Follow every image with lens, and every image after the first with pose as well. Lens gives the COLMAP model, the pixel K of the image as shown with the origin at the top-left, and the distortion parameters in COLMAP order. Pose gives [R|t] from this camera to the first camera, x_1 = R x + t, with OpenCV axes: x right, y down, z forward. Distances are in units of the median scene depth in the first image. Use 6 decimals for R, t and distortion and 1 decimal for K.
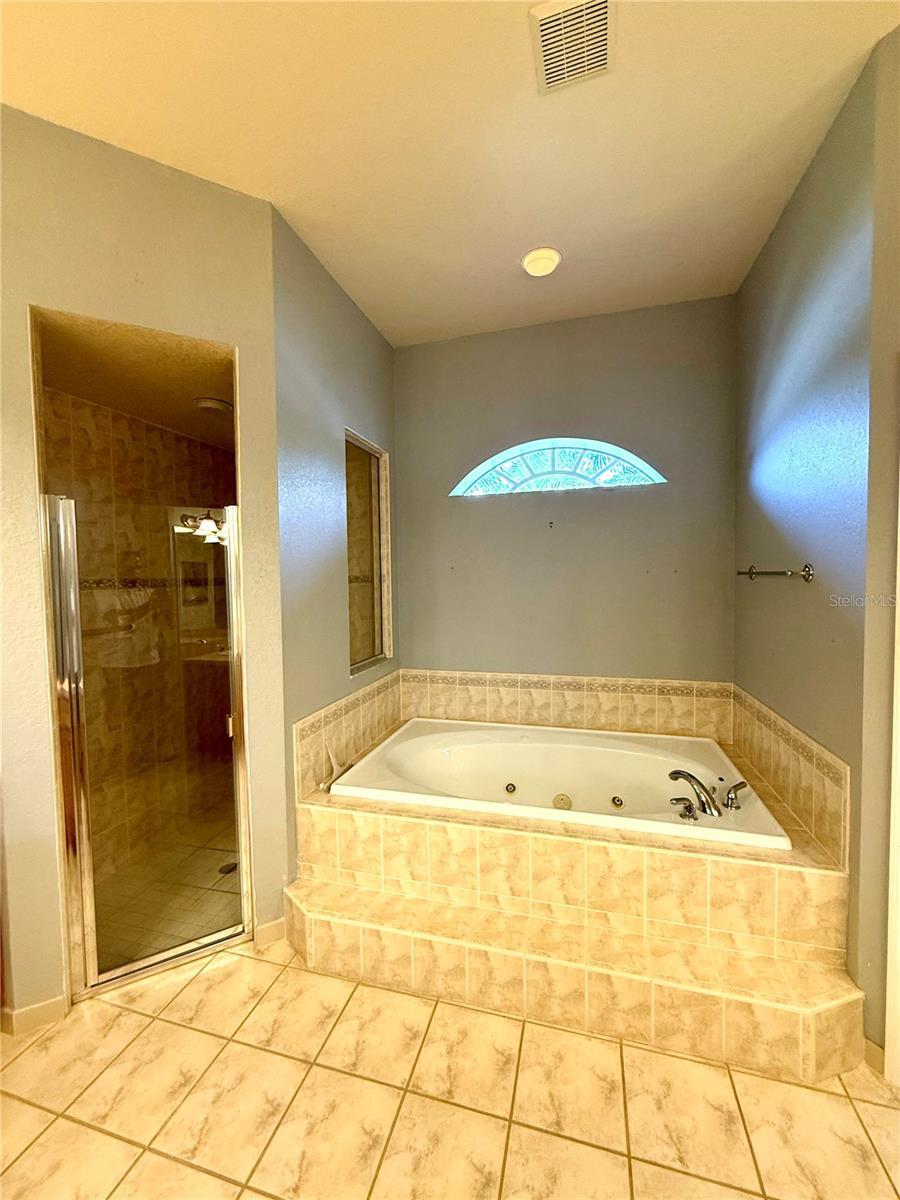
lens RADIAL K [[479.0, 0, 451.5], [0, 479.0, 597.4], [0, 0, 1]] dist [-0.000634, 0.000535]
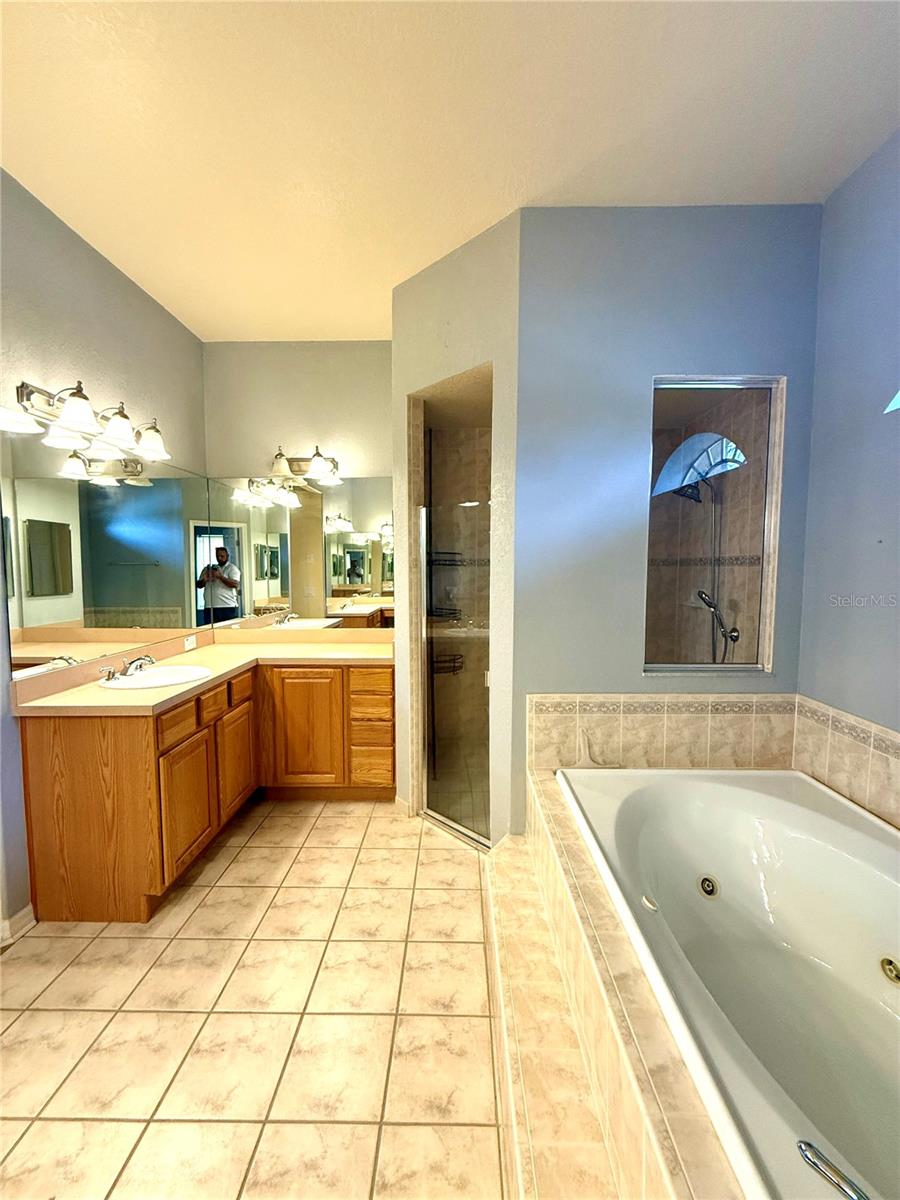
lens RADIAL K [[479.0, 0, 451.5], [0, 479.0, 597.4], [0, 0, 1]] dist [-0.000634, 0.000535]
pose [[0.254619, 0.079774, -0.963745, 0.684444], [-0.045674, 0.996472, 0.070416, -0.019685], [0.965962, 0.026089, 0.257365, 0.591345]]
